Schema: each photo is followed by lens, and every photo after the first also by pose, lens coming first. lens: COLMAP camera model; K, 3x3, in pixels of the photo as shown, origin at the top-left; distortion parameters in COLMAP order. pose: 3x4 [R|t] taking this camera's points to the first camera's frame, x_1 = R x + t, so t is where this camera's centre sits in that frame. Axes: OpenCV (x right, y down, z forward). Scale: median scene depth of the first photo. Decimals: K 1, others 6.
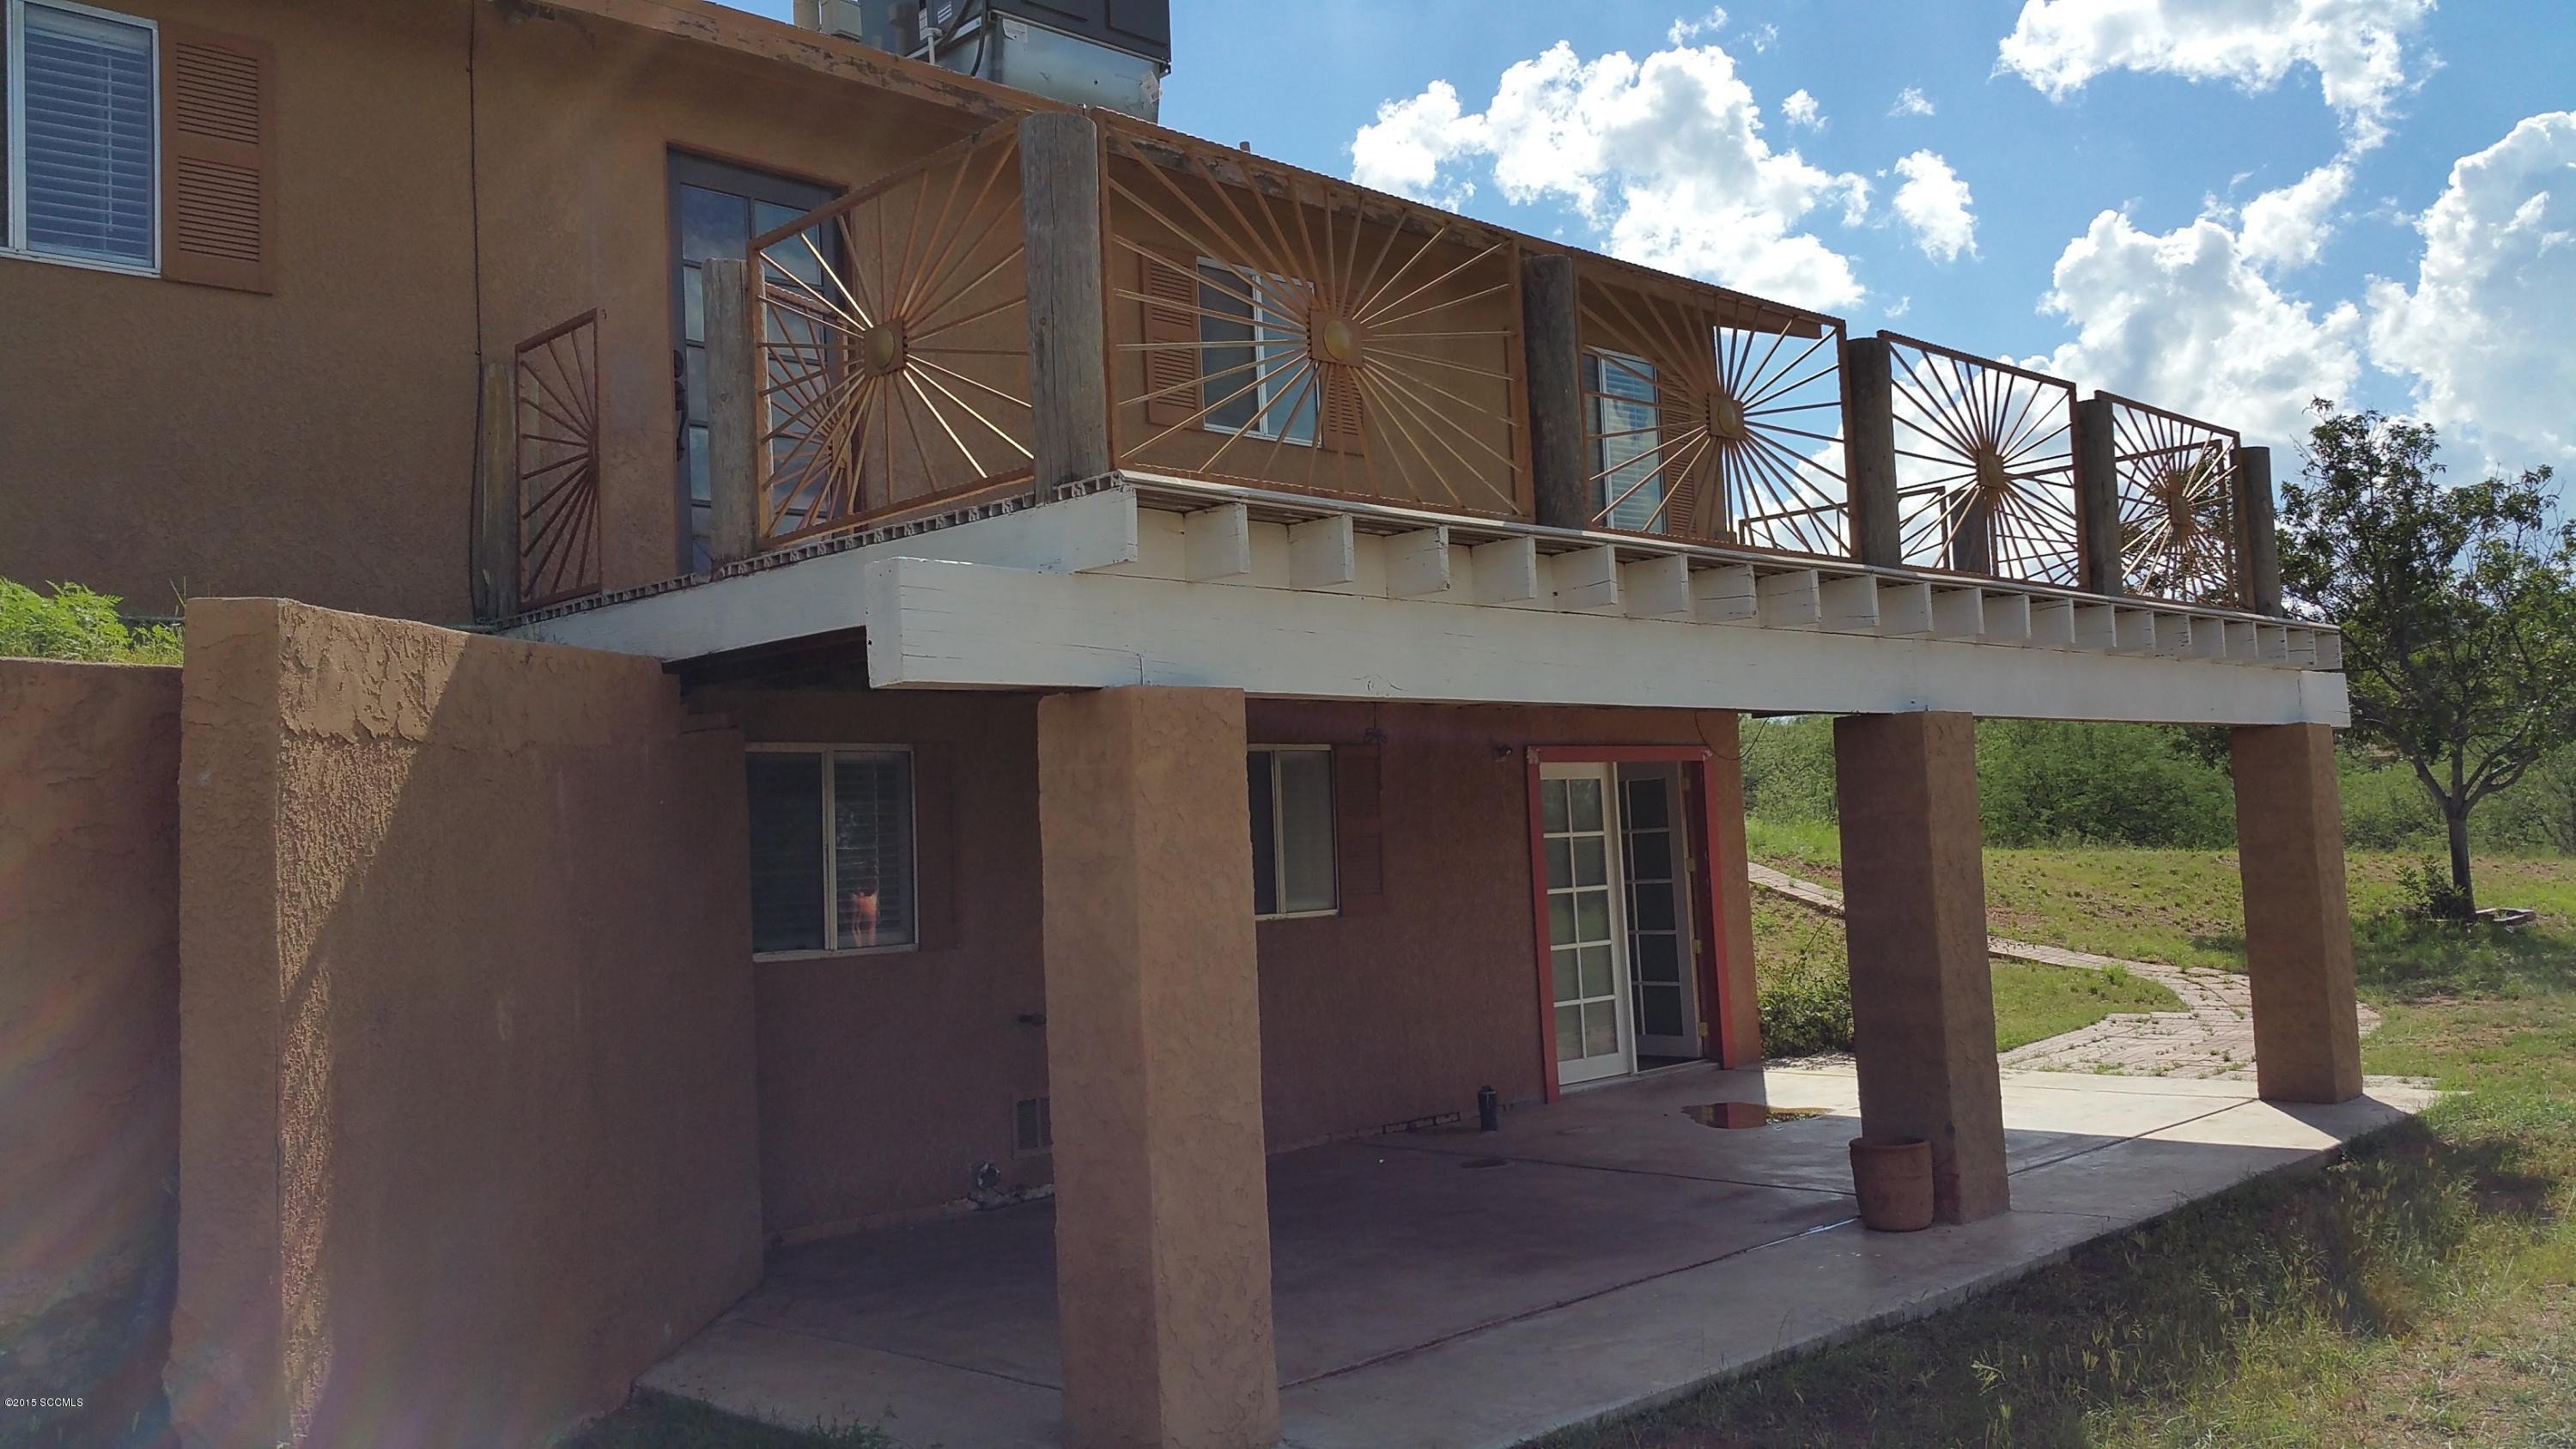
lens RADIAL K [[2117.1, 0, 1282.2], [0, 2117.1, 711.0], [0, 0, 1]] dist [0.074267, -0.064794]
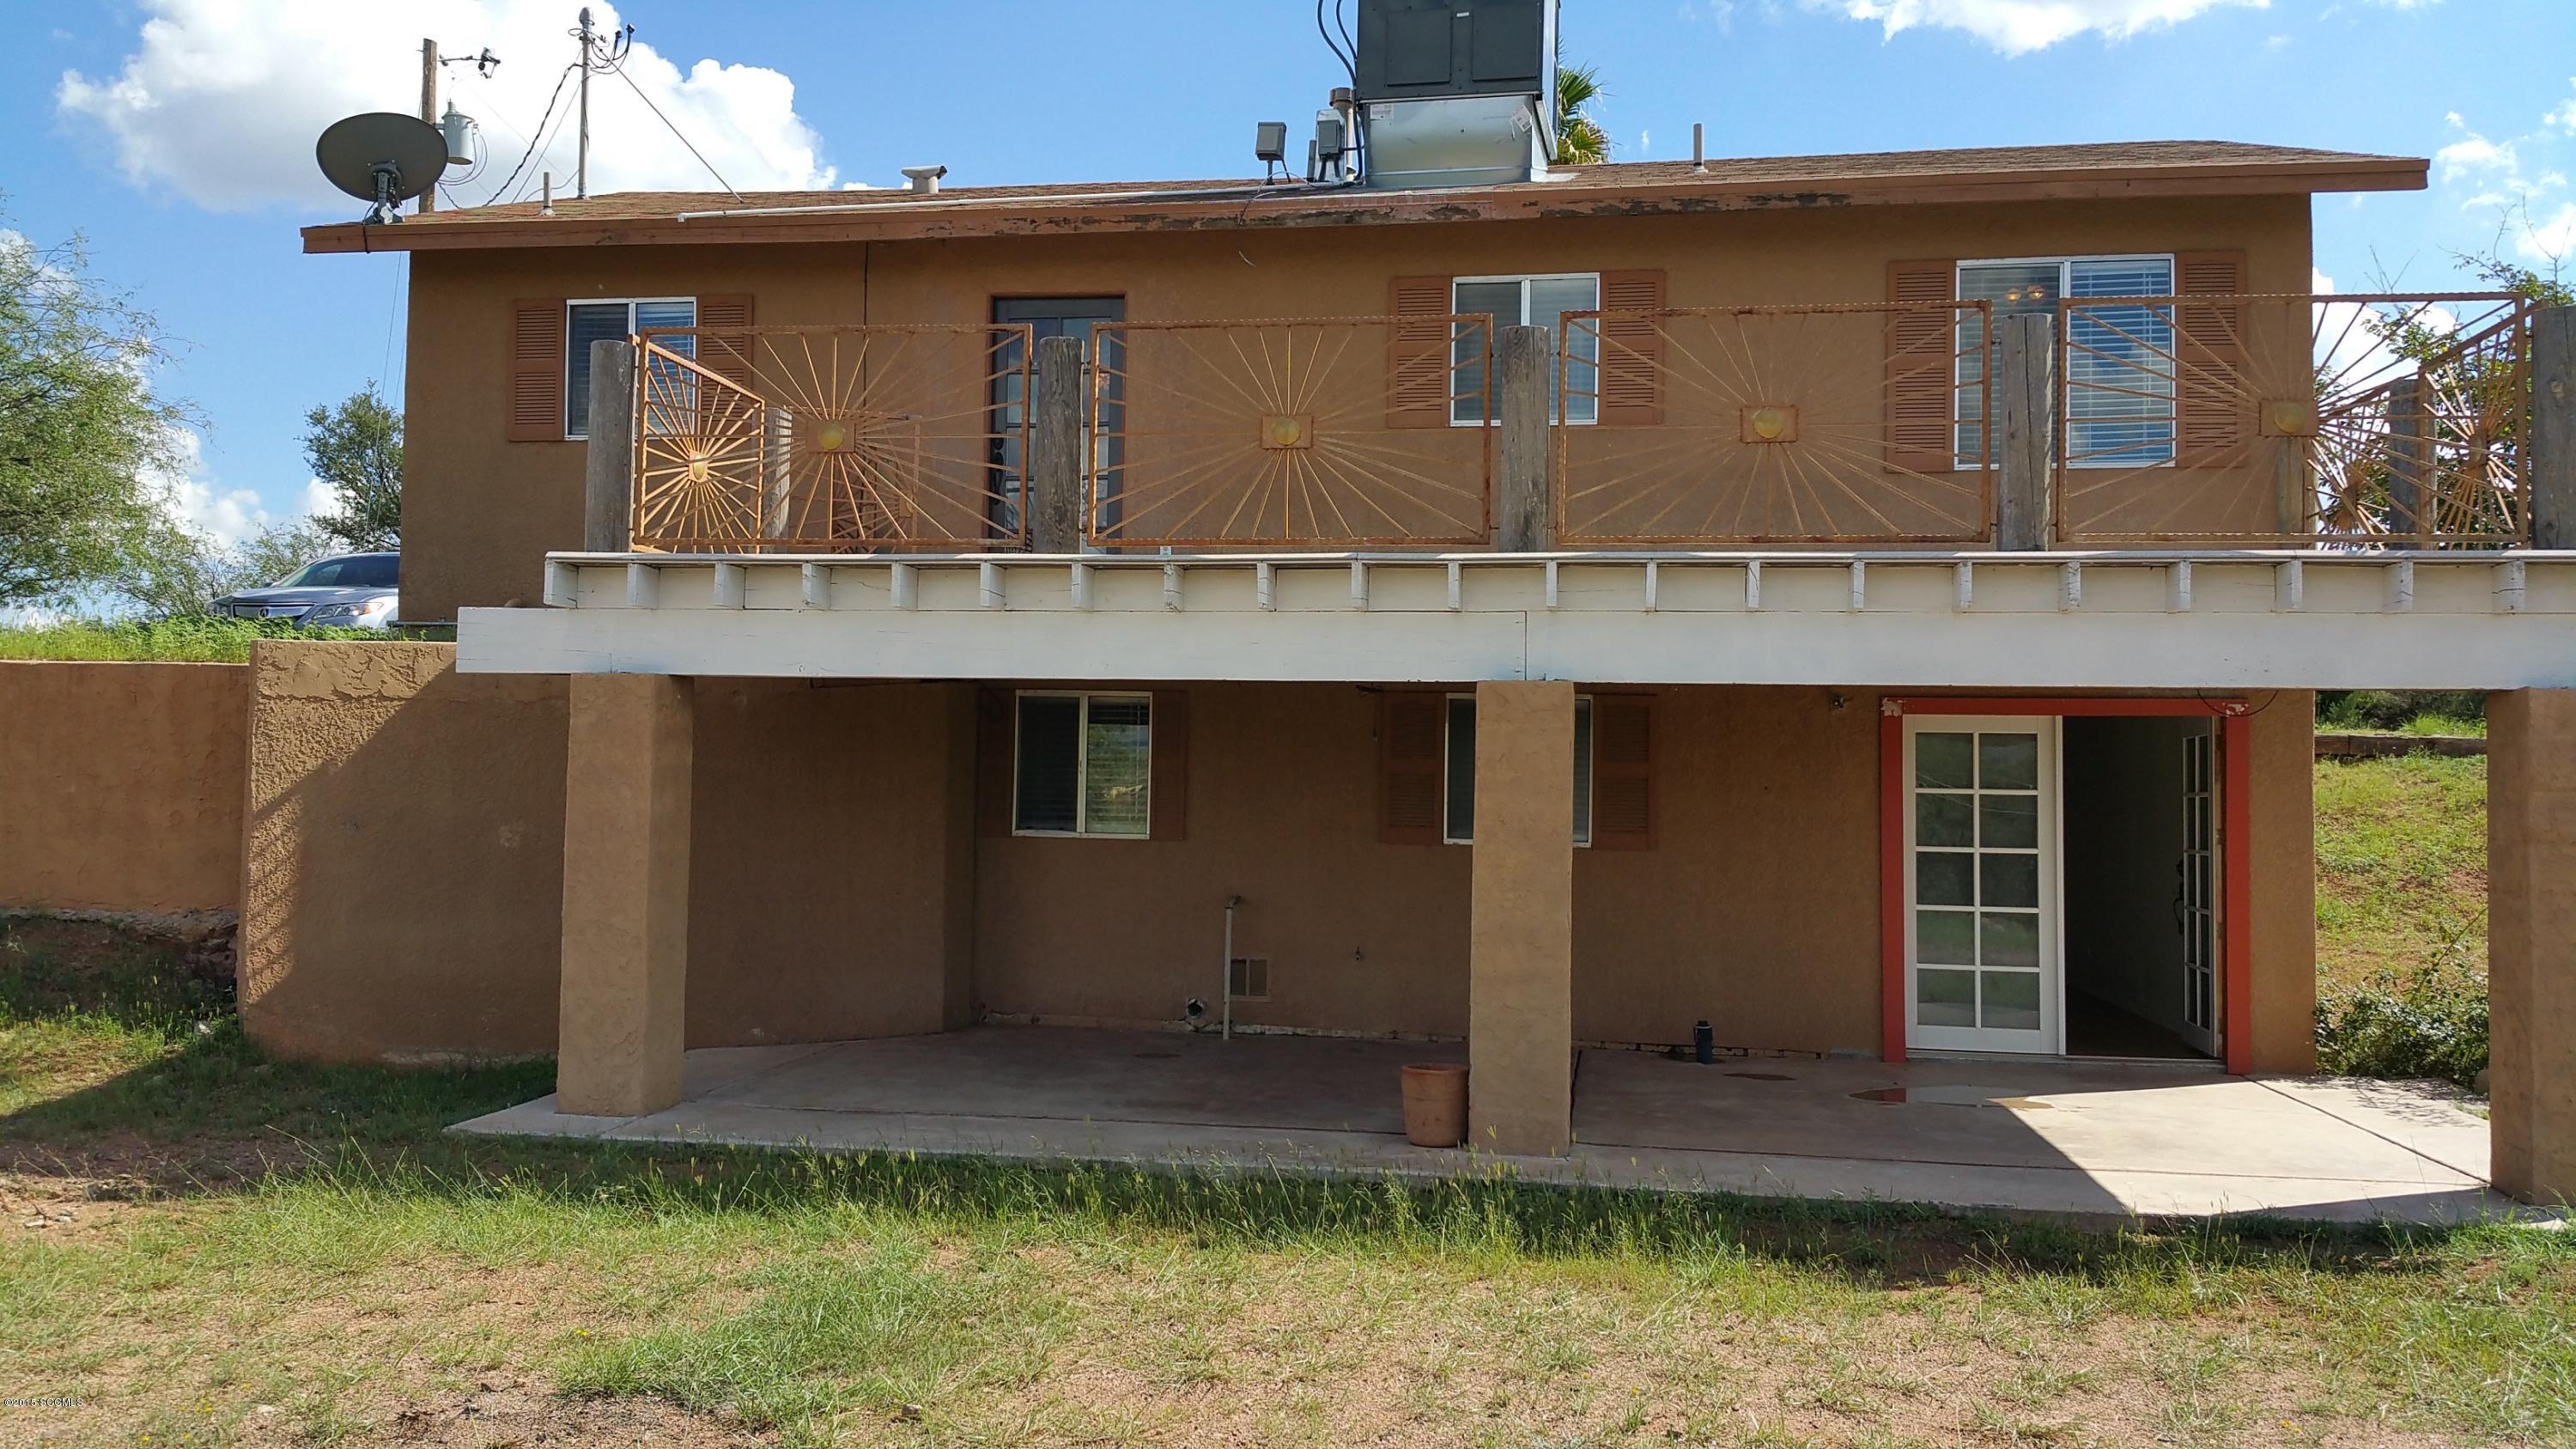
lens RADIAL K [[2117.1, 0, 1274.5], [0, 2117.1, 729.5], [0, 0, 1]] dist [0.074267, -0.064794]
pose [[0.572944, 0.036179, -0.818796, 1.037015], [0.010902, 0.998600, 0.051752, -0.031514], [0.819522, -0.038577, 0.571747, 0.276443]]
